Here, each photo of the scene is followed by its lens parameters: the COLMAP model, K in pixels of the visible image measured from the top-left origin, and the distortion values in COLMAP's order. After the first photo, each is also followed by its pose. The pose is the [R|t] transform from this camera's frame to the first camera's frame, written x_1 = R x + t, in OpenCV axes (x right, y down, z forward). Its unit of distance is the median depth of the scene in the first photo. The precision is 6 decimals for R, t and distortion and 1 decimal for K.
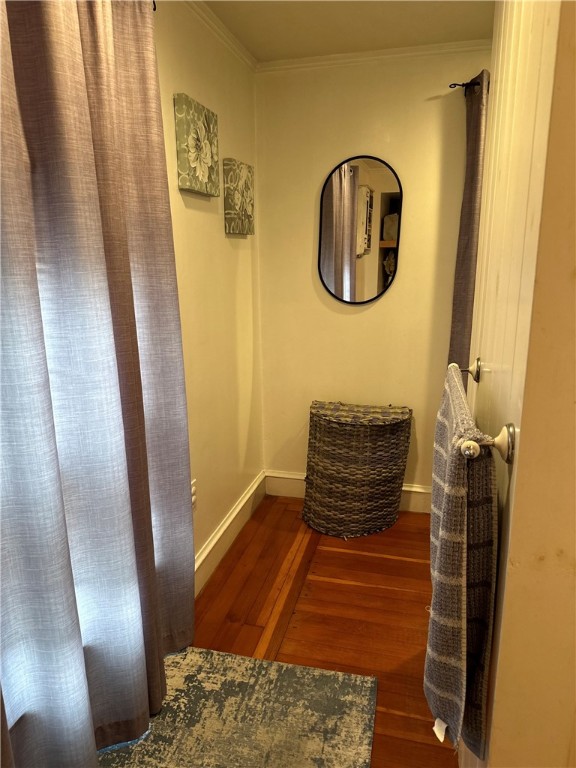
lens RADIAL K [[539.3, 0, 289.3], [0, 539.3, 384.0], [0, 0, 1]] dist [0.065845, -0.080223]
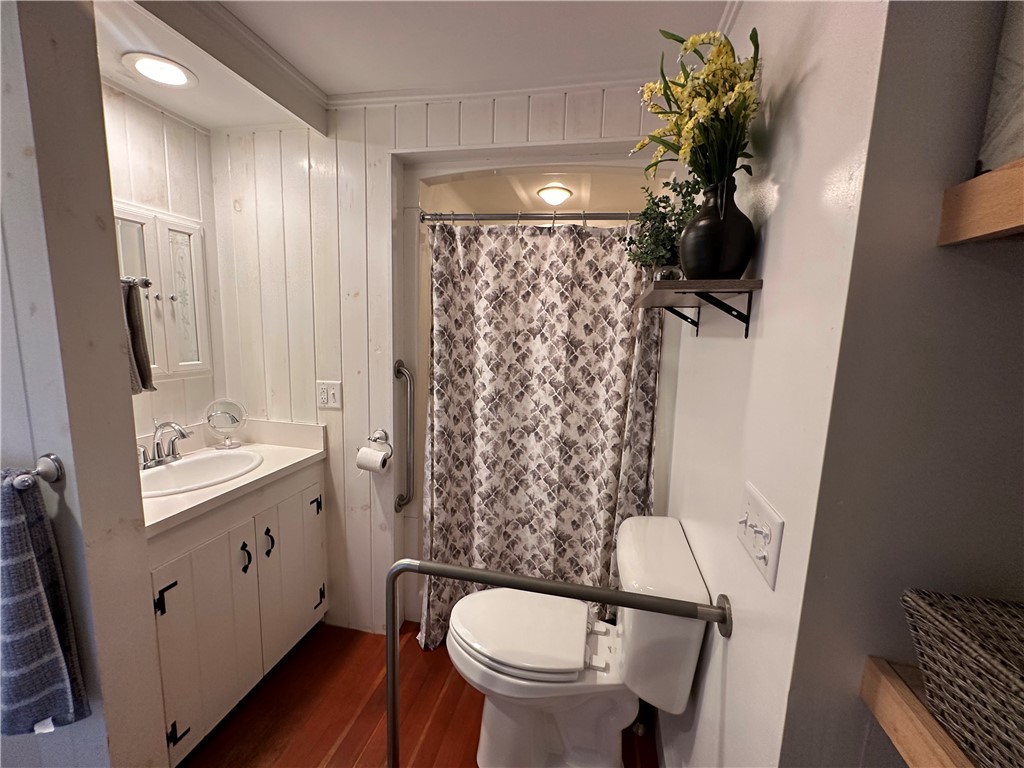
lens RADIAL K [[408.7, 0, 514.6], [0, 408.7, 387.0], [0, 0, 1]] dist [-0.001899, -0.000334]
pose [[-0.044078, -0.136963, 0.989595, -0.592669], [0.205307, 0.968173, 0.143143, 0.005986], [-0.977704, 0.209481, -0.014556, -0.143281]]
